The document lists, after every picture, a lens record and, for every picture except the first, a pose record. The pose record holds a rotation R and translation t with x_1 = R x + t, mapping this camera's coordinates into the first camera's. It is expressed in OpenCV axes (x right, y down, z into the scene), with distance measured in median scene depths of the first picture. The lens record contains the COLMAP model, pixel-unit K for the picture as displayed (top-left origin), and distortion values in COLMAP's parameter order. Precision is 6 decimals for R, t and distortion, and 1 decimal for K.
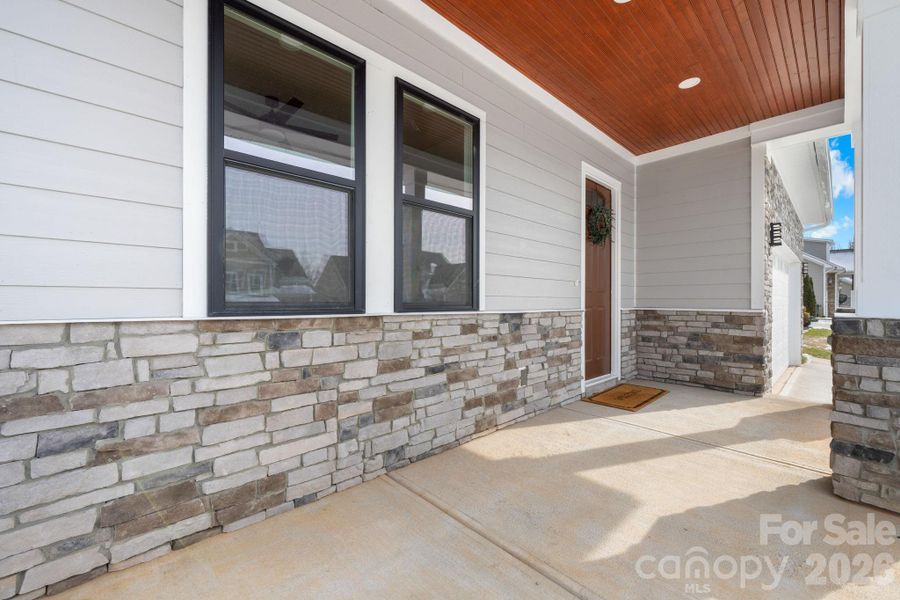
lens RADIAL K [[375.8, 0, 449.2], [0, 375.8, 301.3], [0, 0, 1]] dist [0.004230, 0.000238]
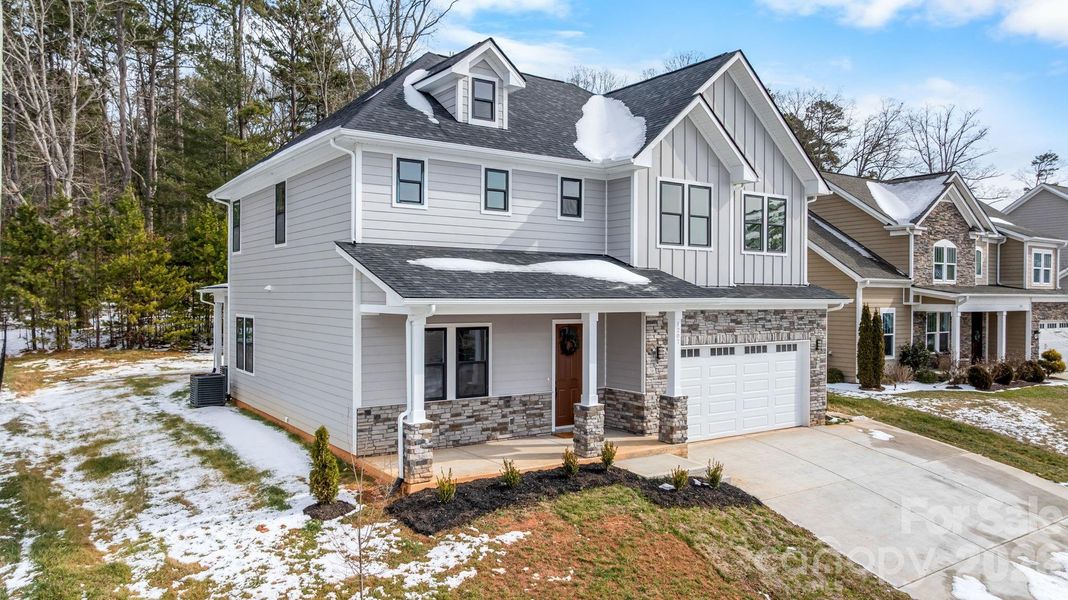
lens RADIAL K [[755.6, 0, 537.7], [0, 755.6, 299.6], [0, 0, 1]] dist [-0.033572, -0.001958]
pose [[0.988404, 0.001160, -0.151839, 1.292833], [-0.000756, 0.999996, 0.002714, -0.709307], [0.151842, -0.002568, 0.988401, -4.480745]]
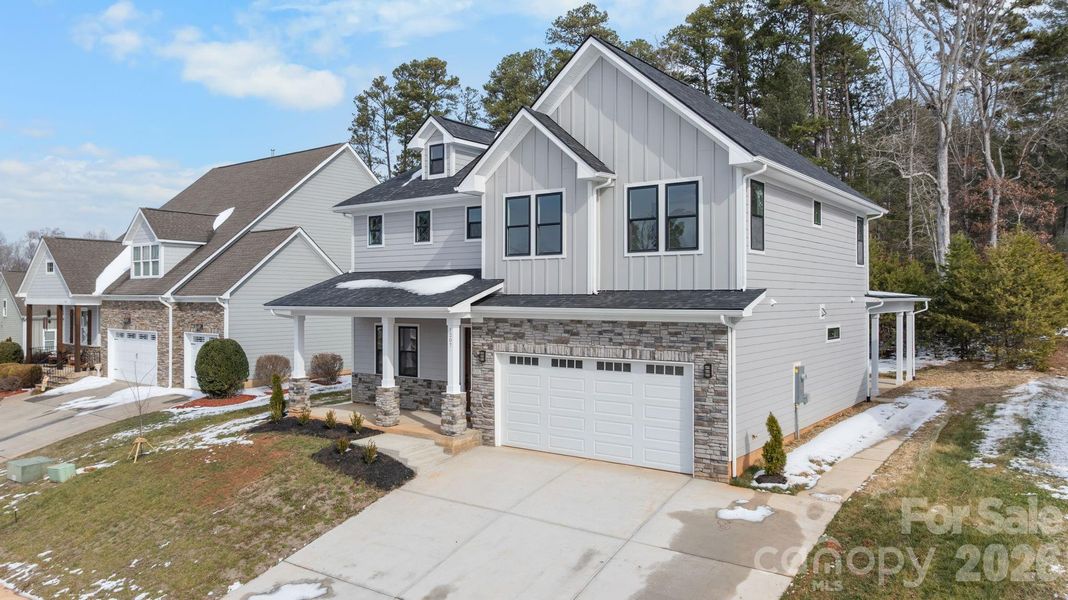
lens RADIAL K [[755.6, 0, 537.3], [0, 755.6, 298.8], [0, 0, 1]] dist [-0.033572, -0.001958]
pose [[0.169409, -0.005156, -0.985532, 7.895613], [-0.002282, 0.999982, -0.005624, -0.738479], [0.985543, 0.003202, 0.169394, 0.910192]]
